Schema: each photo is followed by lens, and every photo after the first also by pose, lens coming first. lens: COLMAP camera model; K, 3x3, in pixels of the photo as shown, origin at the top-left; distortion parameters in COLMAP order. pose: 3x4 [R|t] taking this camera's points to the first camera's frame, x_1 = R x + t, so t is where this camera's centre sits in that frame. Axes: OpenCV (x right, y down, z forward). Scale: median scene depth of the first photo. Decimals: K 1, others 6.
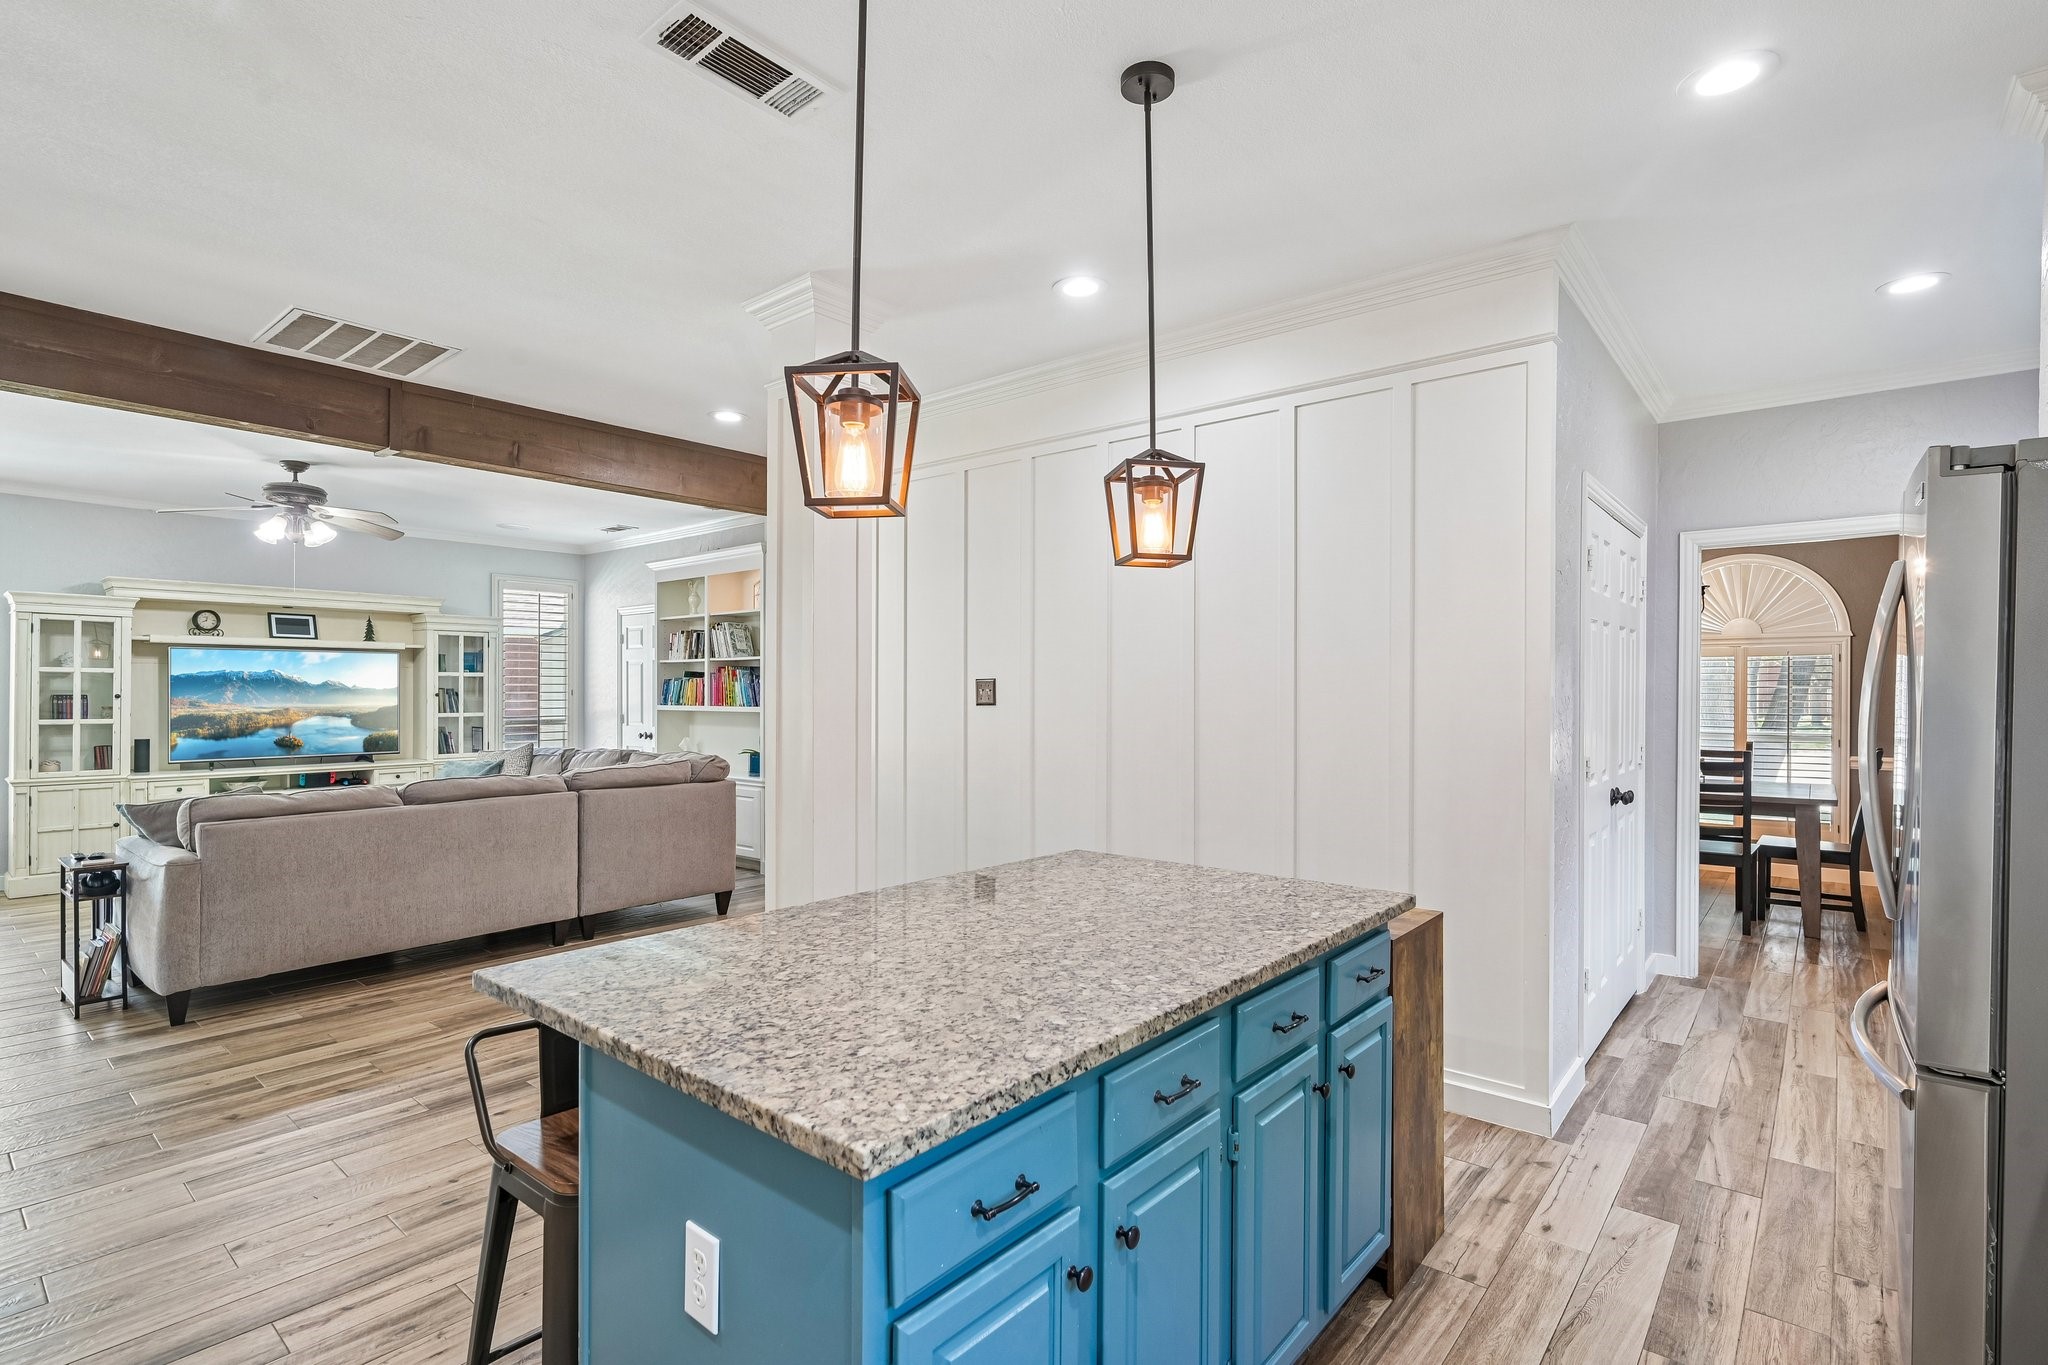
lens RADIAL K [[996.2, 0, 1034.7], [0, 996.2, 690.3], [0, 0, 1]] dist [-0.002249, 0.000474]
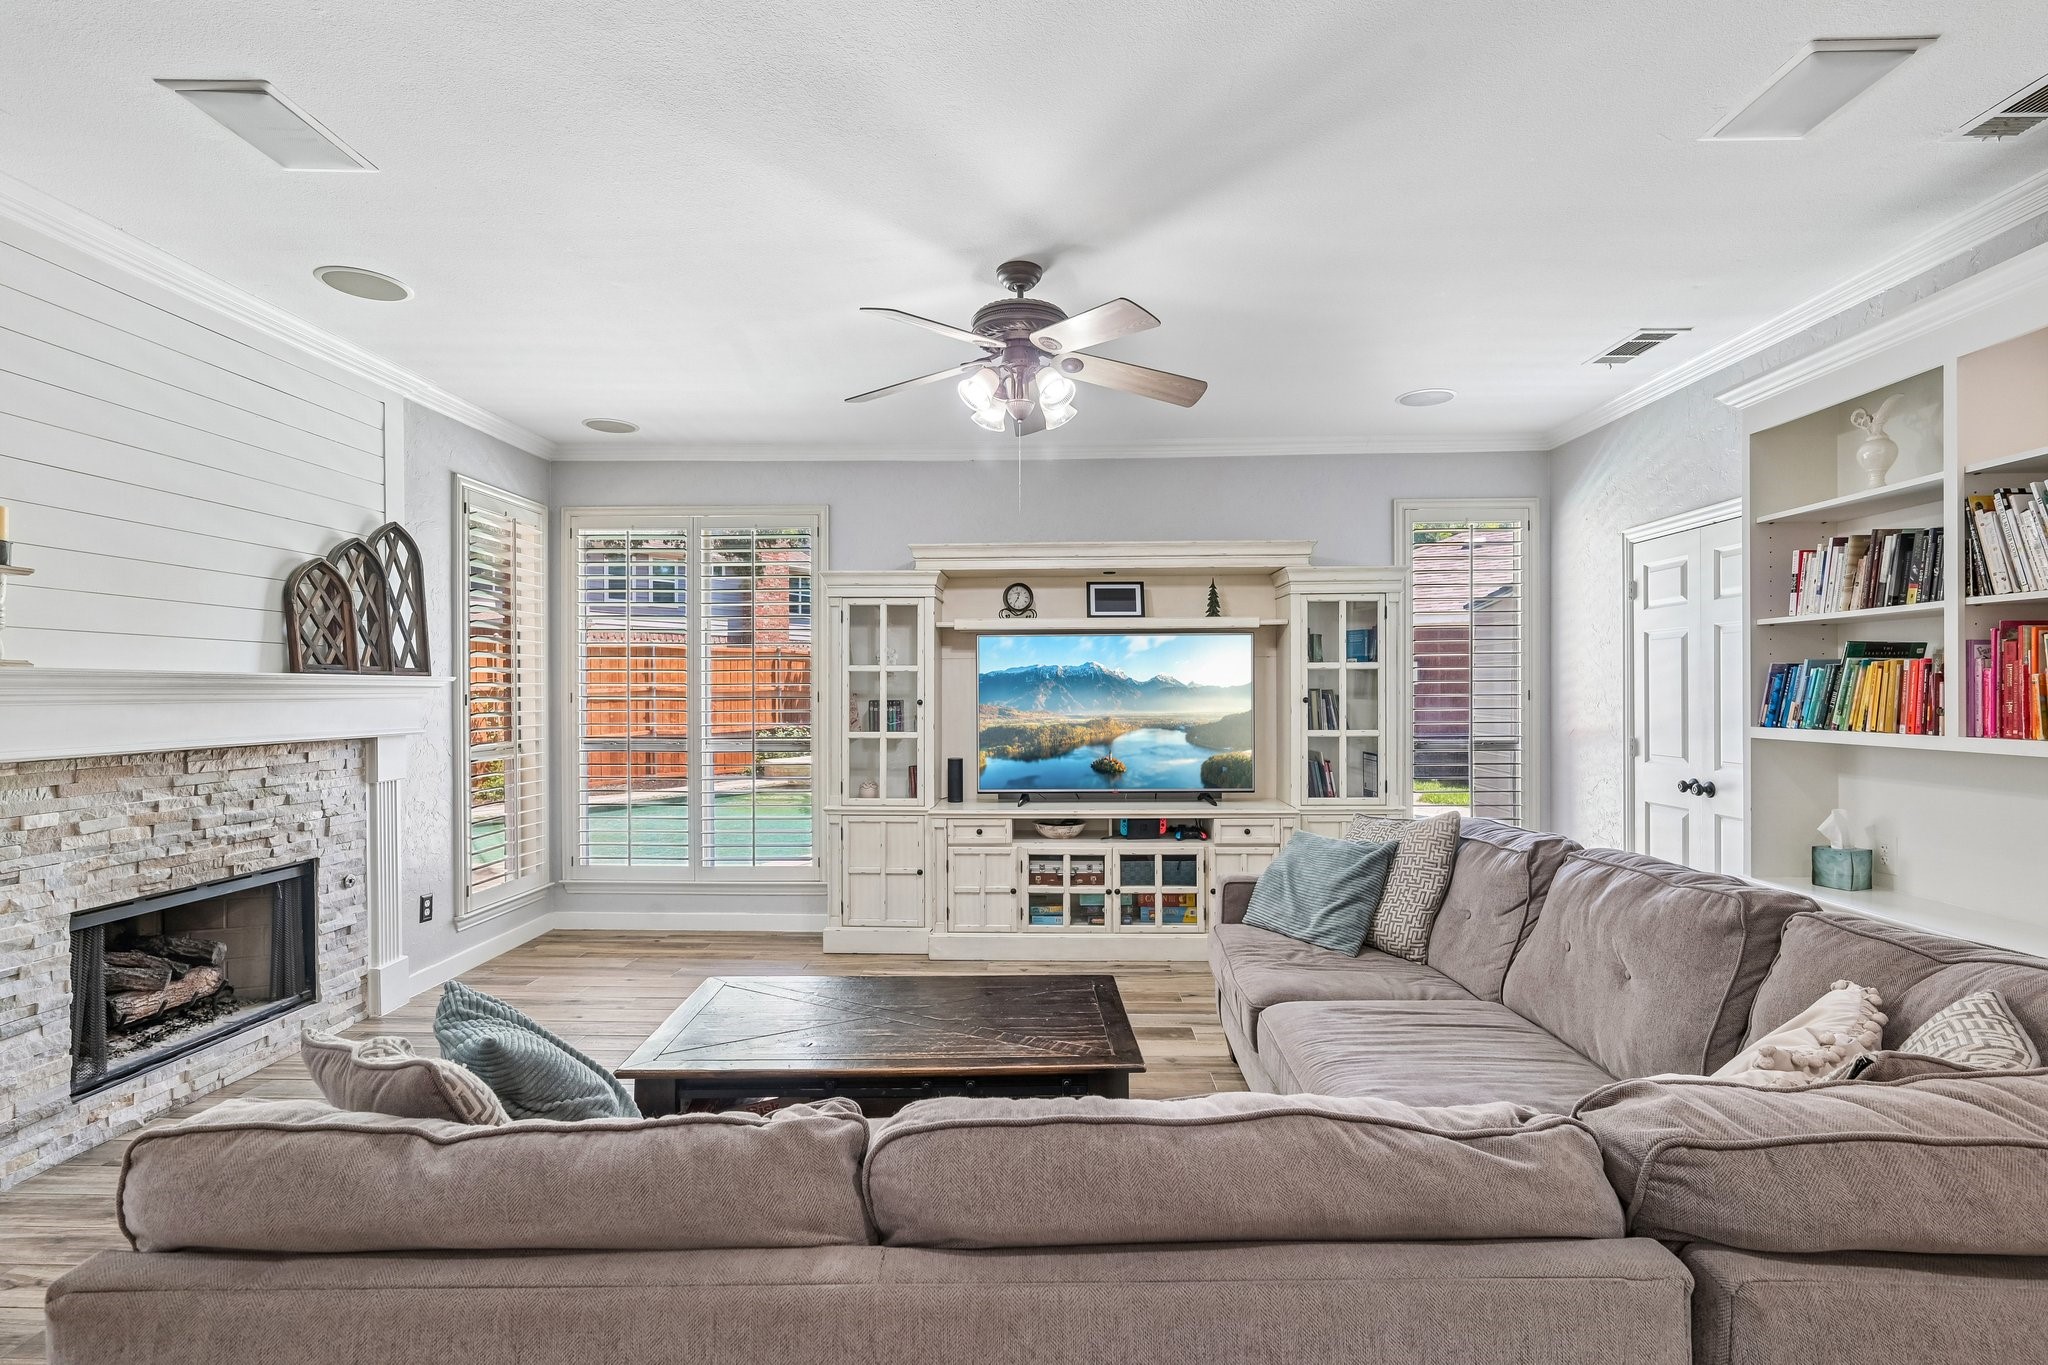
lens RADIAL K [[918.4, 0, 1037.9], [0, 918.4, 690.5], [0, 0, 1]] dist [0.001979, 0.000614]
pose [[0.619821, -0.002527, -0.784739, -0.277066], [0.004398, 0.999990, 0.000254, -0.001931], [0.784731, -0.003609, 0.619826, 0.555583]]
